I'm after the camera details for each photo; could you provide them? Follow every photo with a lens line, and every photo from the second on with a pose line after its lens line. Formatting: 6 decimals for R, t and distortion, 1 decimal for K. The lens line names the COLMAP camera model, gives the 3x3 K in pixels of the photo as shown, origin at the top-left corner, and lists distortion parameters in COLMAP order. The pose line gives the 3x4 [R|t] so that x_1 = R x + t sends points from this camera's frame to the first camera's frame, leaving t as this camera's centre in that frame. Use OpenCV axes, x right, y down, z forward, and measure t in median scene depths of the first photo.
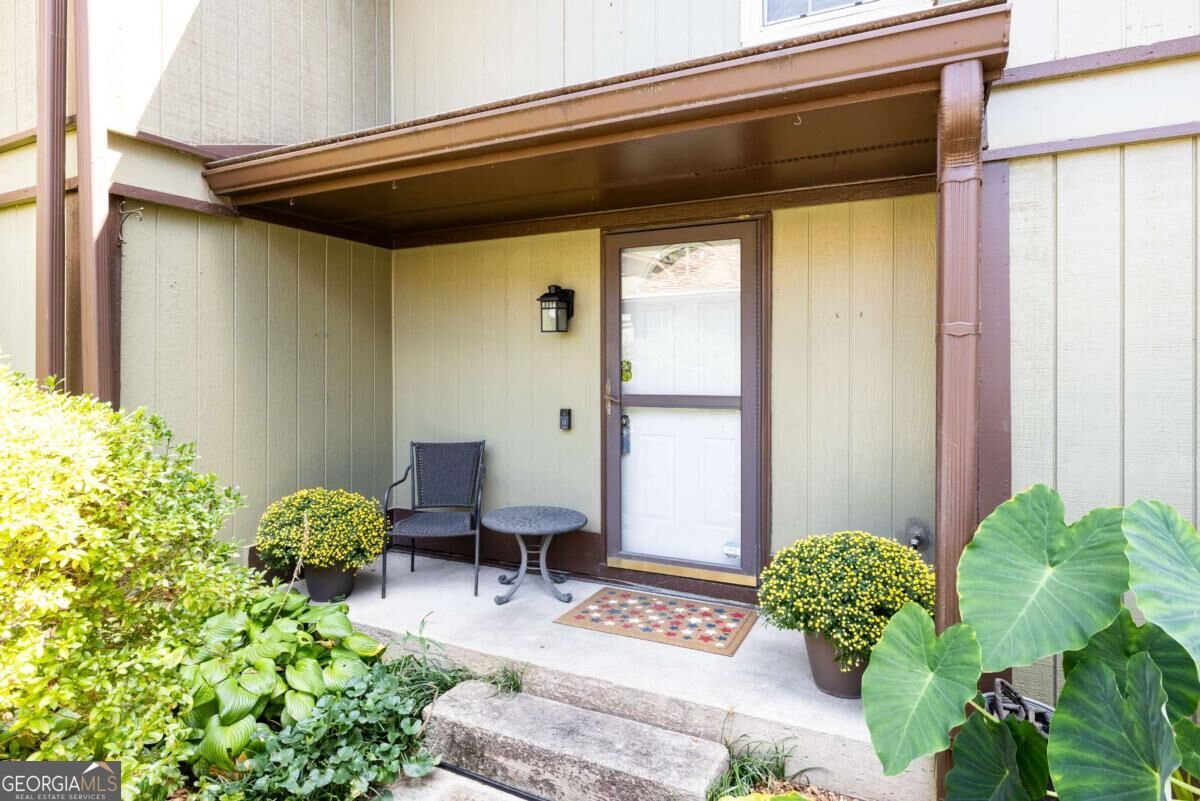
lens RADIAL K [[591.8, 0, 602.1], [0, 591.8, 383.7], [0, 0, 1]] dist [-0.001624, -0.000135]
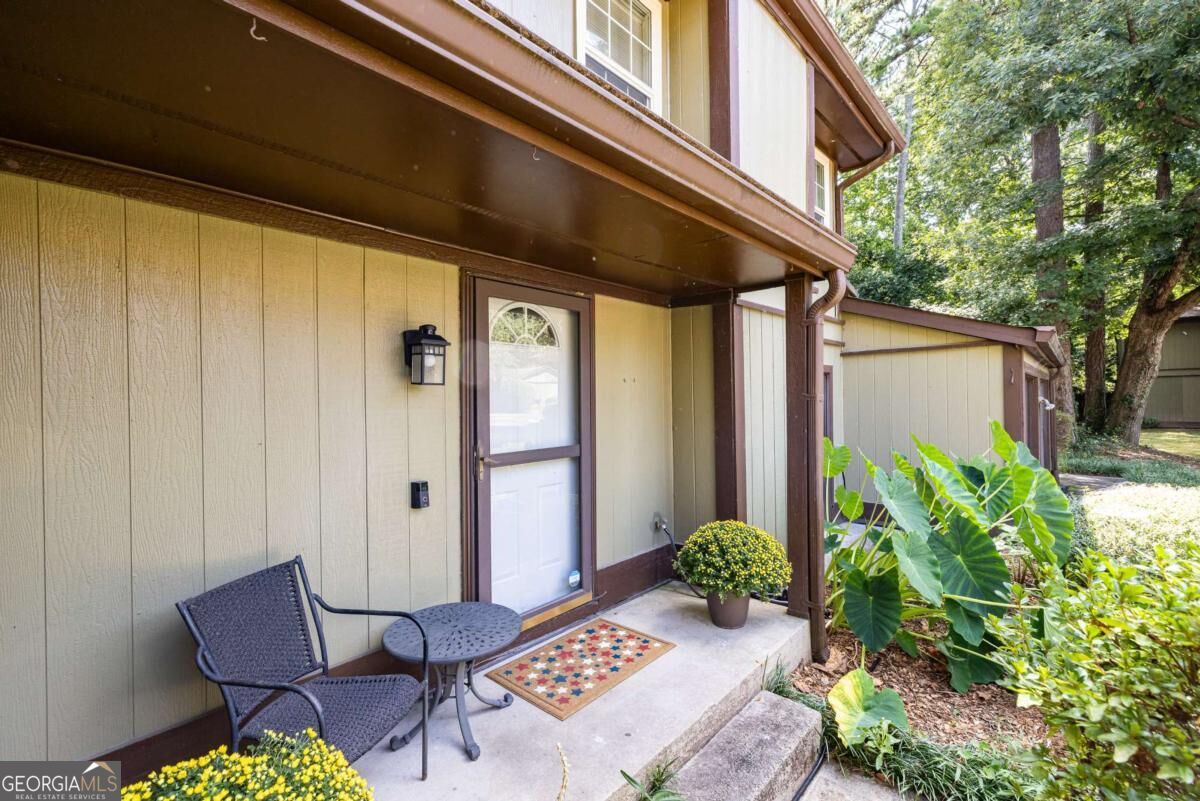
lens RADIAL K [[510.1, 0, 600.0], [0, 510.1, 400.5], [0, 0, 1]] dist [0.002340, 0.000139]
pose [[0.317760, -0.015634, 0.948042, -0.729639], [0.027271, 0.999601, 0.007344, -0.074796], [-0.947779, 0.023521, 0.318060, 0.645458]]
